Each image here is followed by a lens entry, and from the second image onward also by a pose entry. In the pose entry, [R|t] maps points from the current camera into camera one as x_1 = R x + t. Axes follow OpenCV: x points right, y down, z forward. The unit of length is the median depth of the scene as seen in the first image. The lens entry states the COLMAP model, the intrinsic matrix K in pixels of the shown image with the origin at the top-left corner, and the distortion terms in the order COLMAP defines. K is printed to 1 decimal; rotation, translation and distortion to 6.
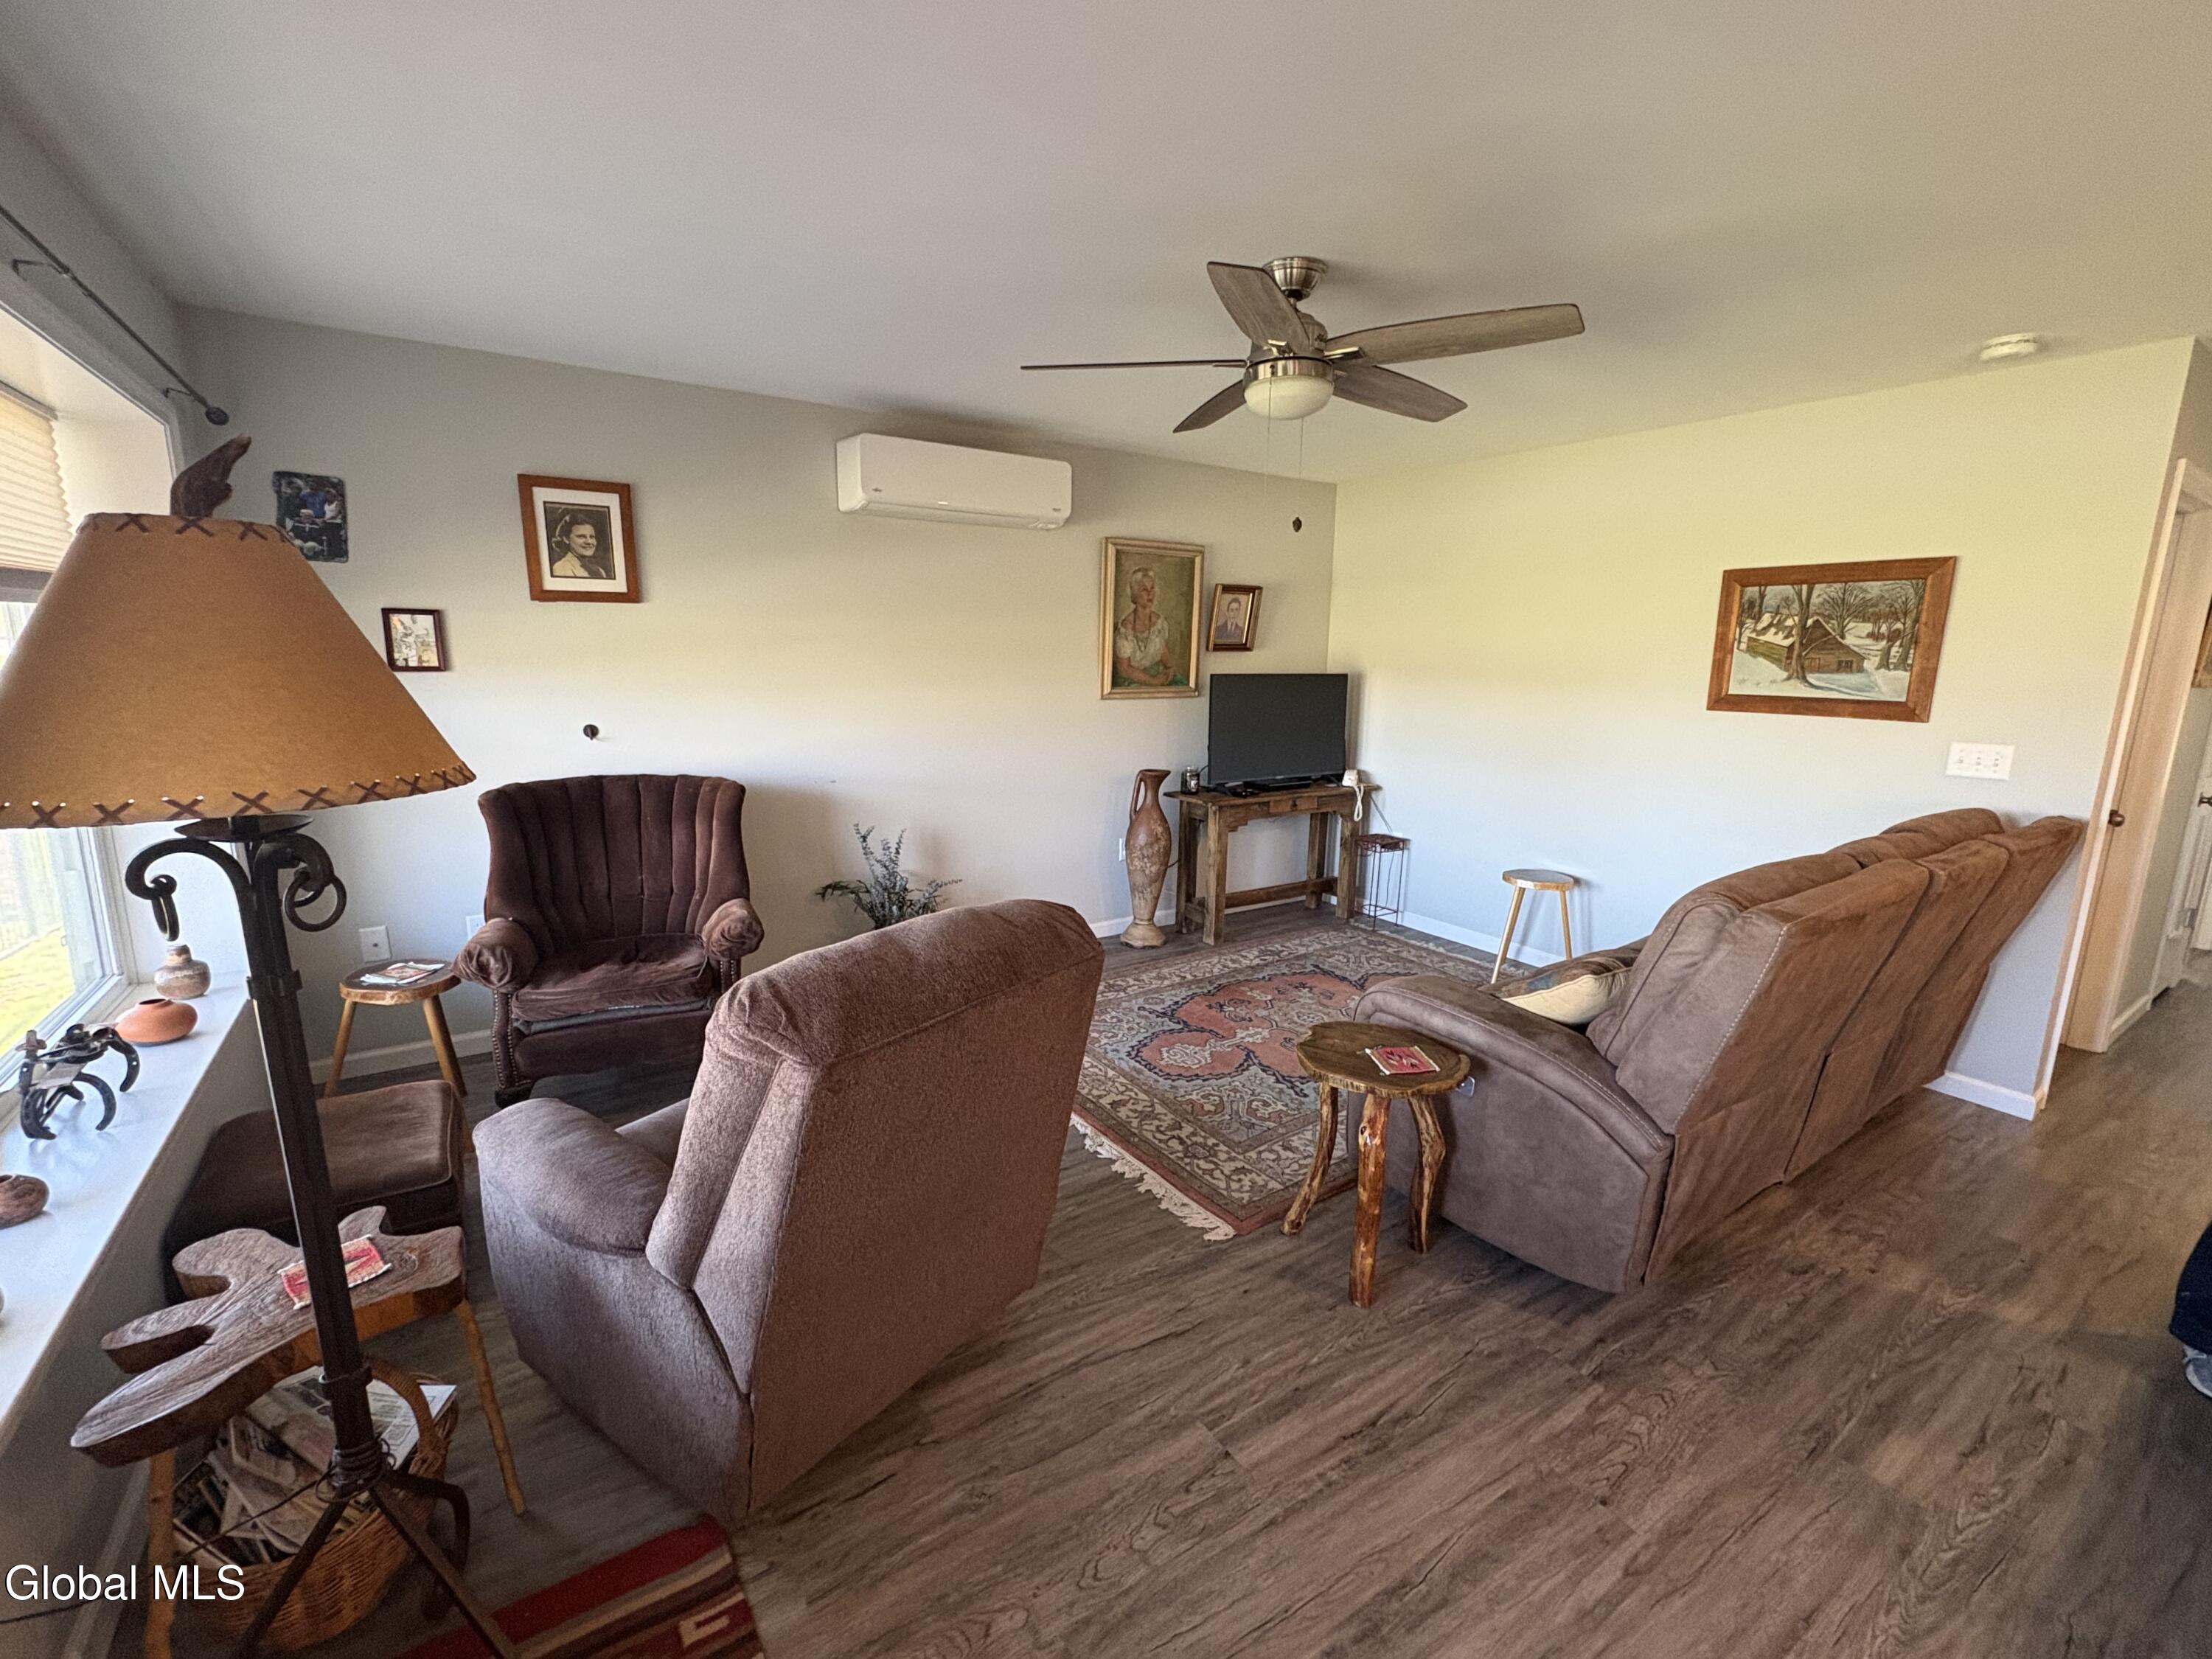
lens RADIAL K [[954.7, 0, 1106.0], [0, 954.7, 829.5], [0, 0, 1]] dist [-0.000284, 0.000123]
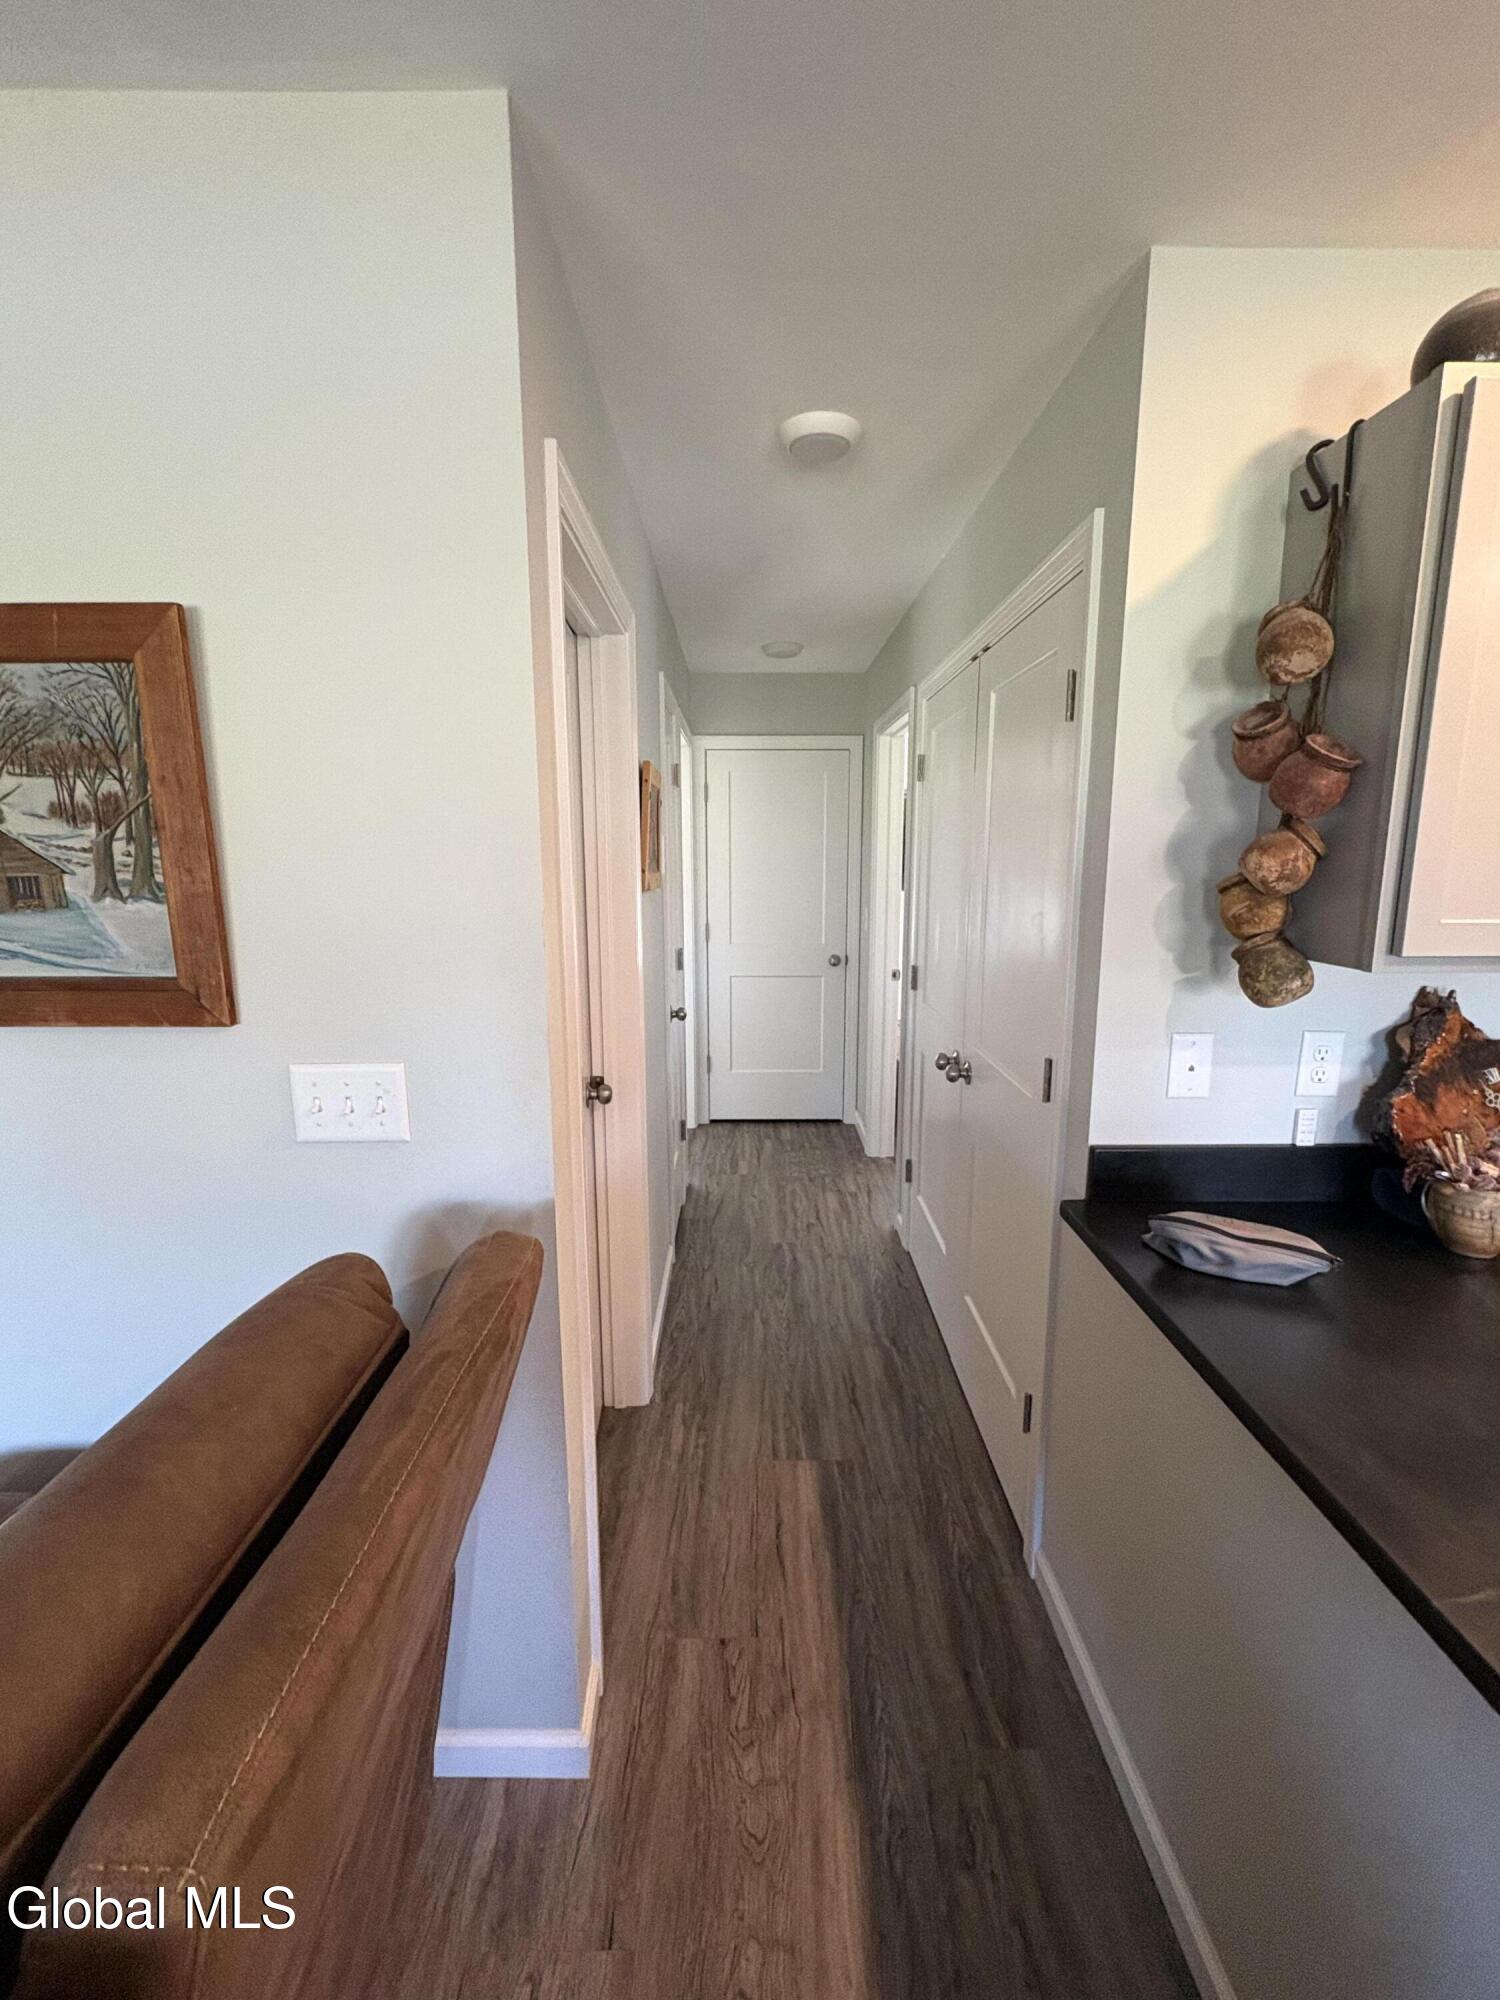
lens RADIAL K [[863.2, 0, 750.0], [0, 863.2, 1000.0], [0, 0, 1]] dist [-0.000284, 0.000123]
pose [[0.556165, -0.158480, 0.815821, 0.675092], [0.169015, 0.982704, 0.075676, -0.111327], [-0.813704, 0.095798, 0.573331, 0.598884]]
